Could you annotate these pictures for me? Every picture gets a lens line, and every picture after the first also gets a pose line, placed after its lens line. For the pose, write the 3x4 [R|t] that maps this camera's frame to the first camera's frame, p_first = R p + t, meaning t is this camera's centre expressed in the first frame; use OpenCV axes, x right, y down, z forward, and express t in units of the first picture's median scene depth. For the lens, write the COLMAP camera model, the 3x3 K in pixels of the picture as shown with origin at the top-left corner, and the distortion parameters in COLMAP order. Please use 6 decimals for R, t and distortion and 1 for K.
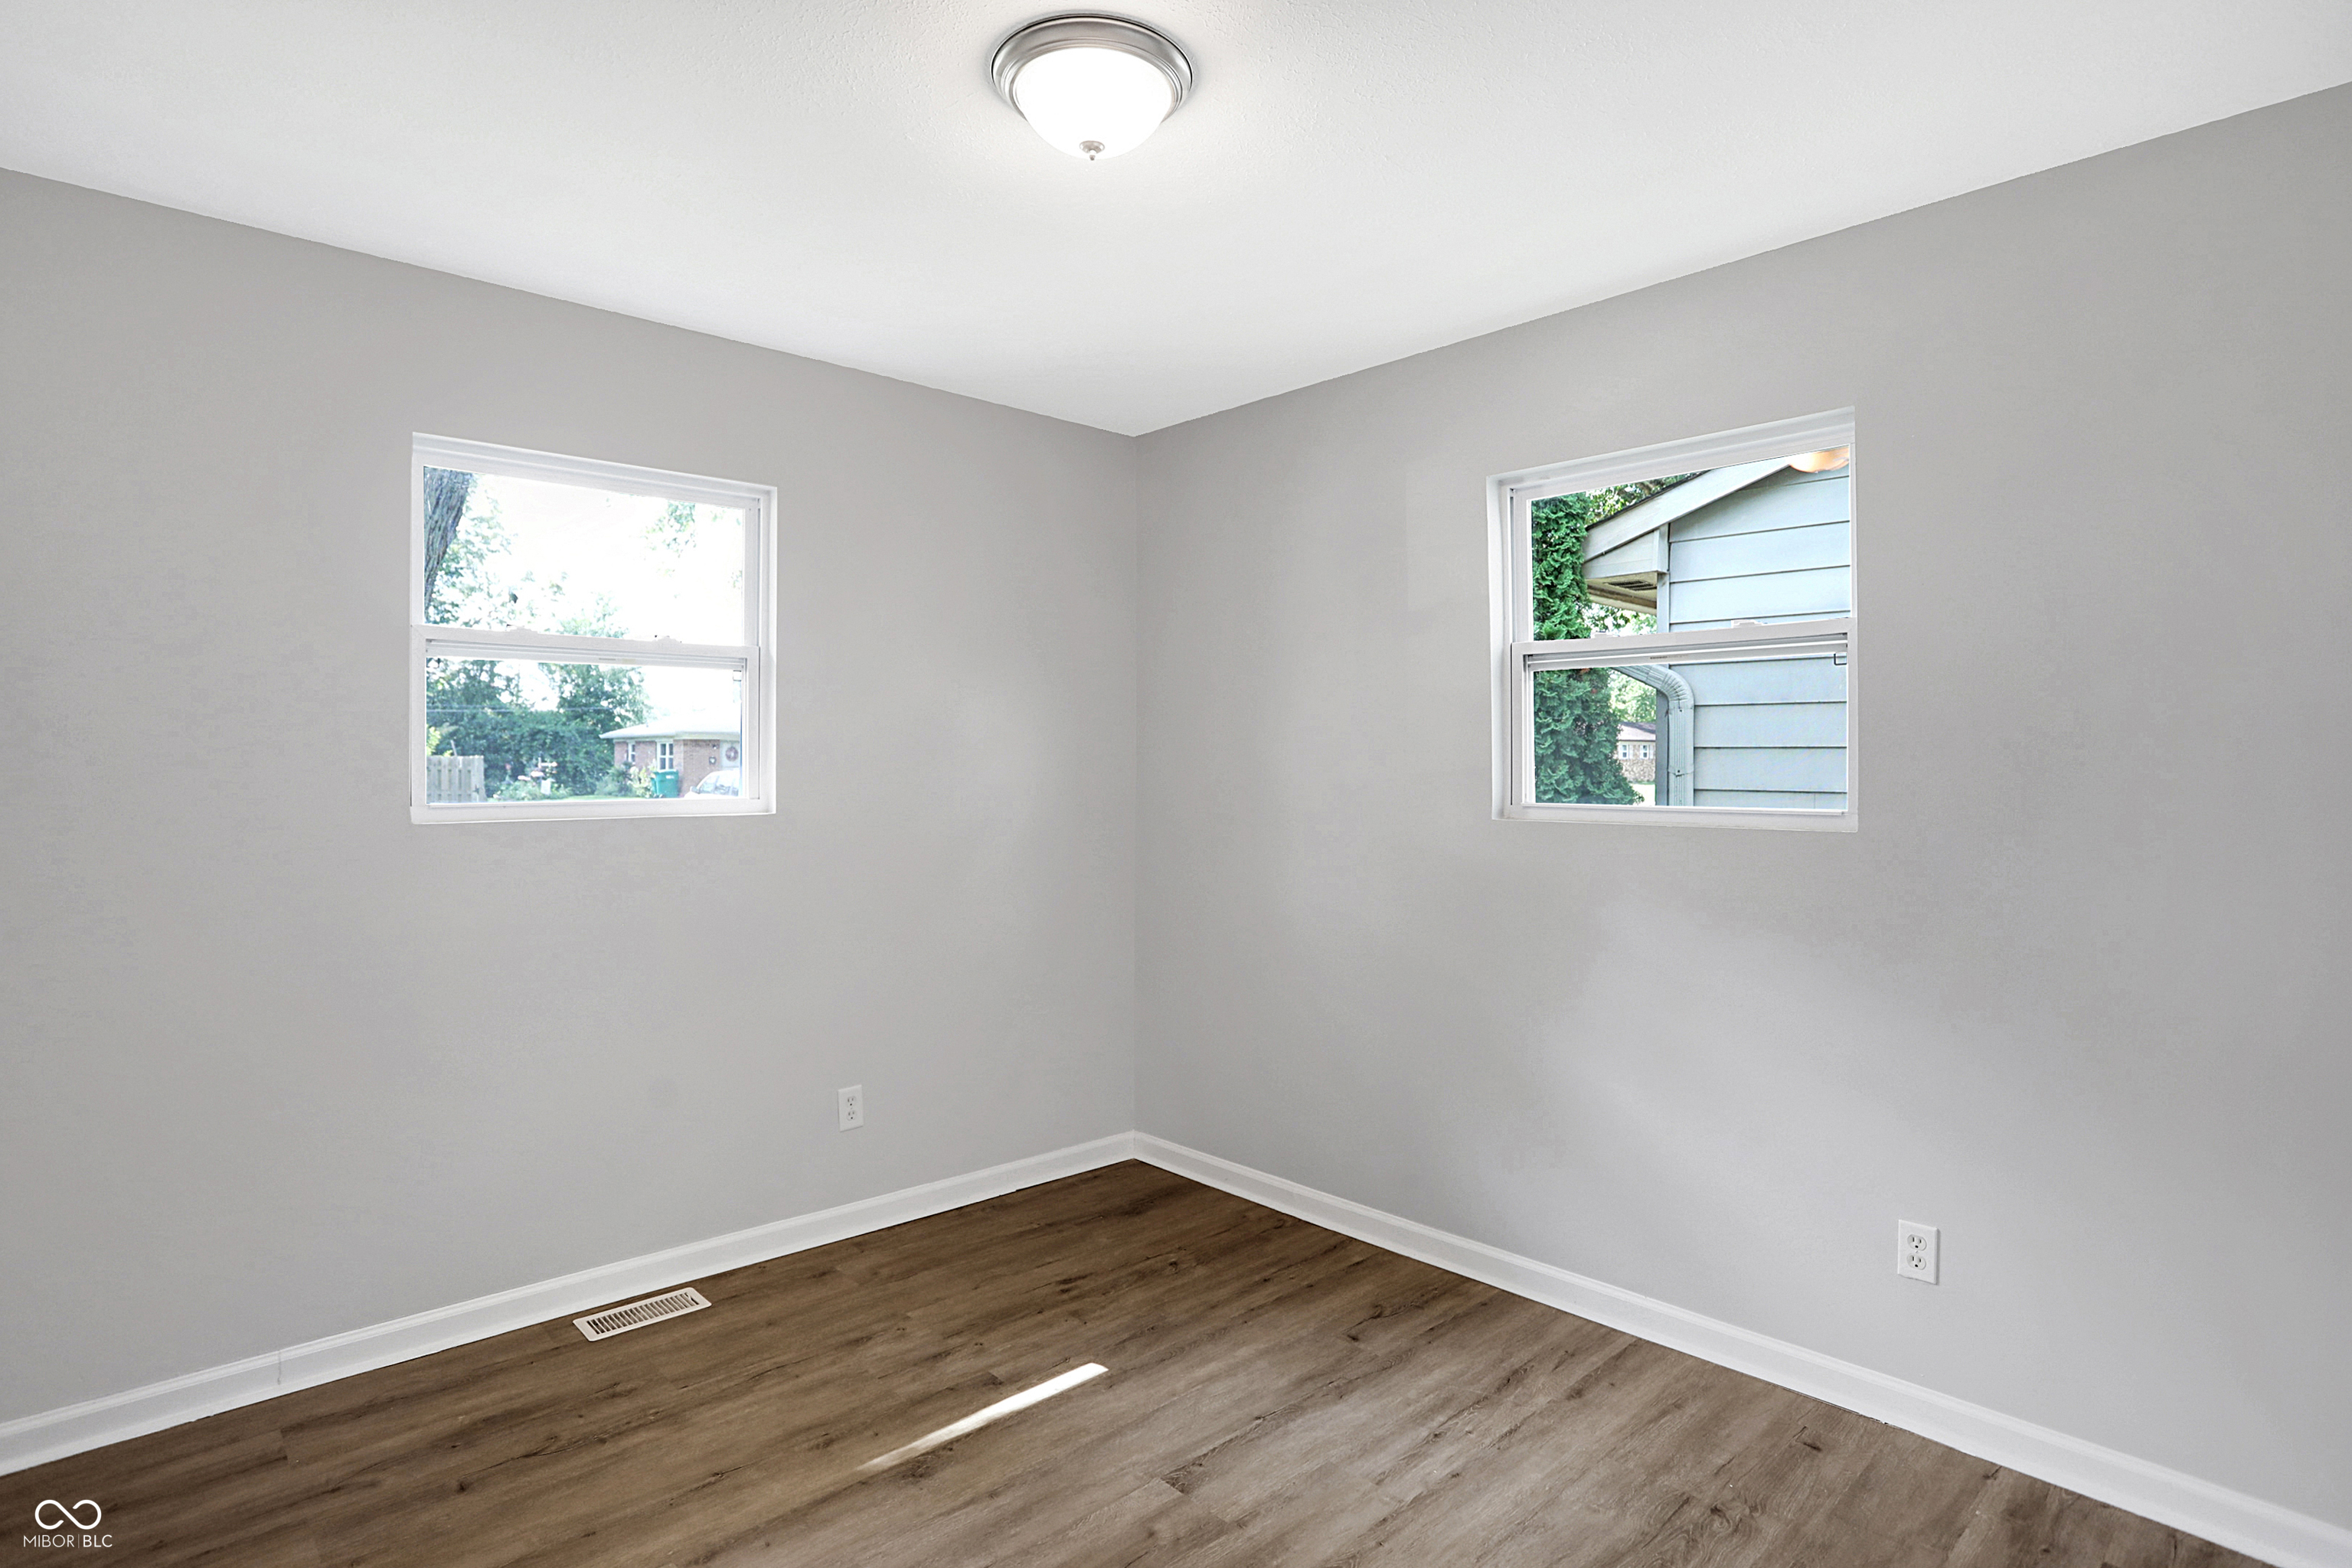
lens RADIAL K [[1197.3, 0, 1150.3], [0, 1197.3, 770.9], [0, 0, 1]] dist [-0.077087, 0.033817]
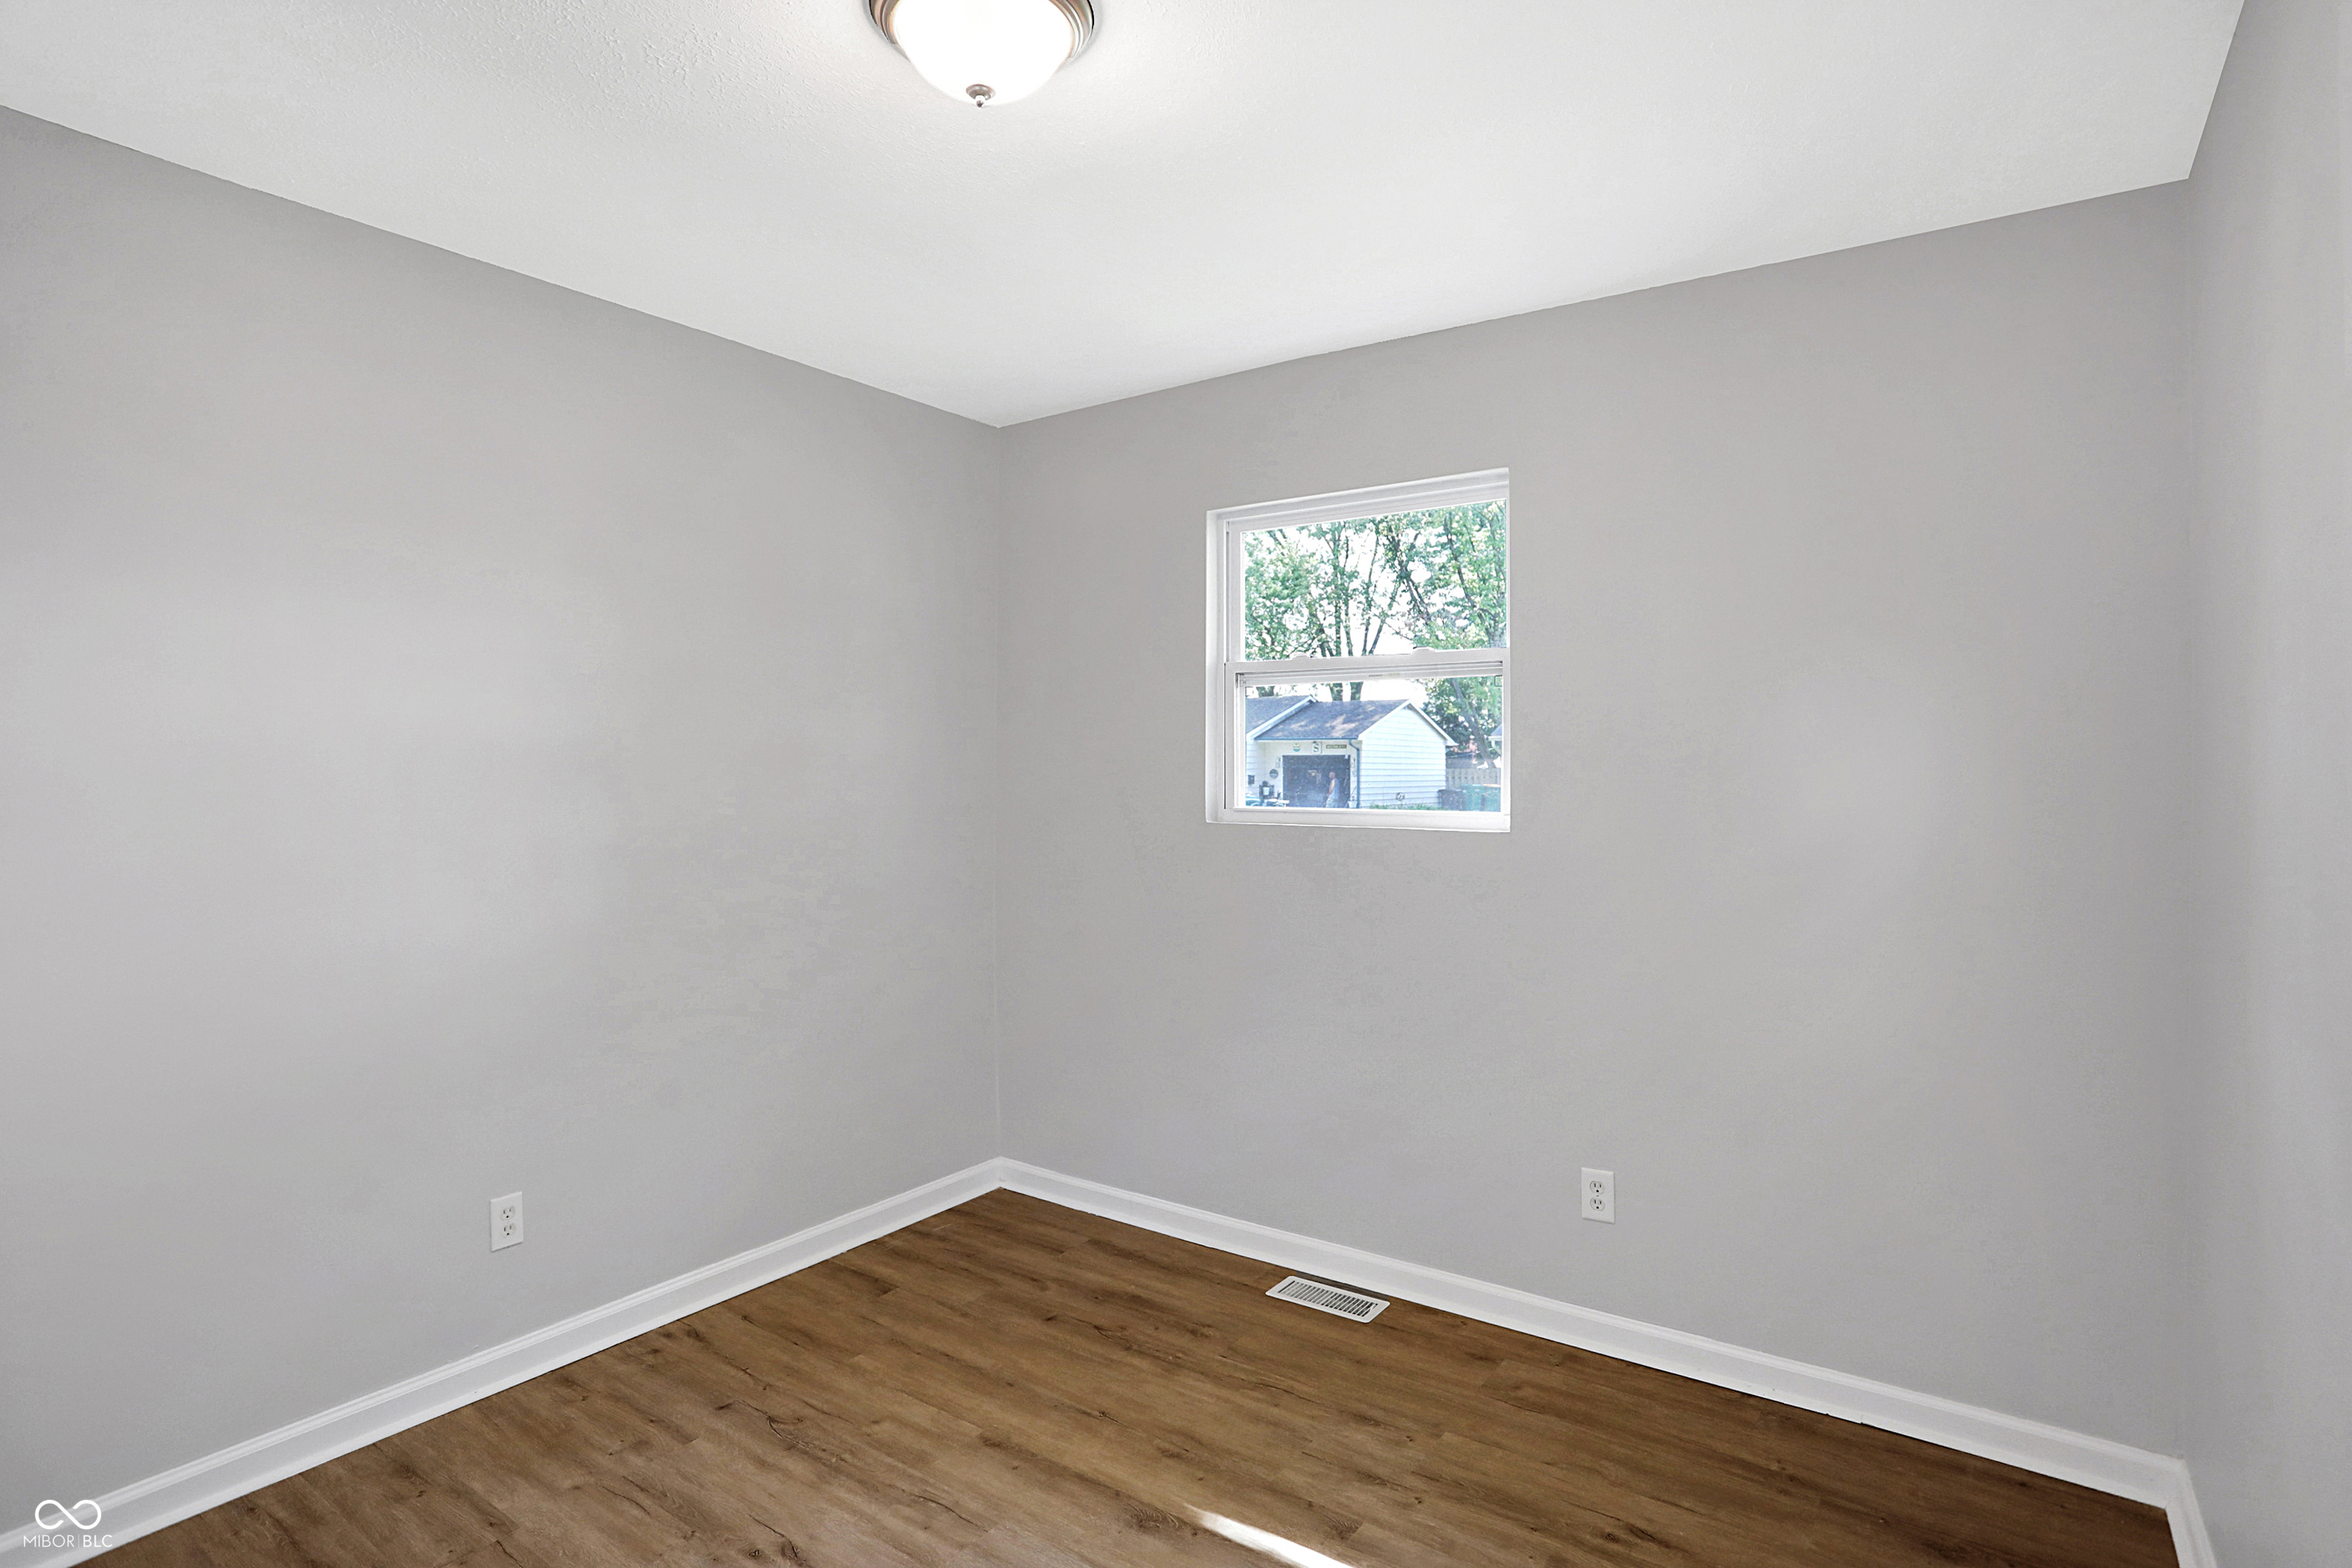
lens RADIAL K [[1197.3, 0, 1150.3], [0, 1197.3, 770.9], [0, 0, 1]] dist [-0.077087, 0.033817]
pose [[0.205572, 0.007074, -0.978616, 0.639434], [-0.009047, 0.999945, 0.005327, -0.014535], [0.978600, 0.007759, 0.205625, 0.705730]]
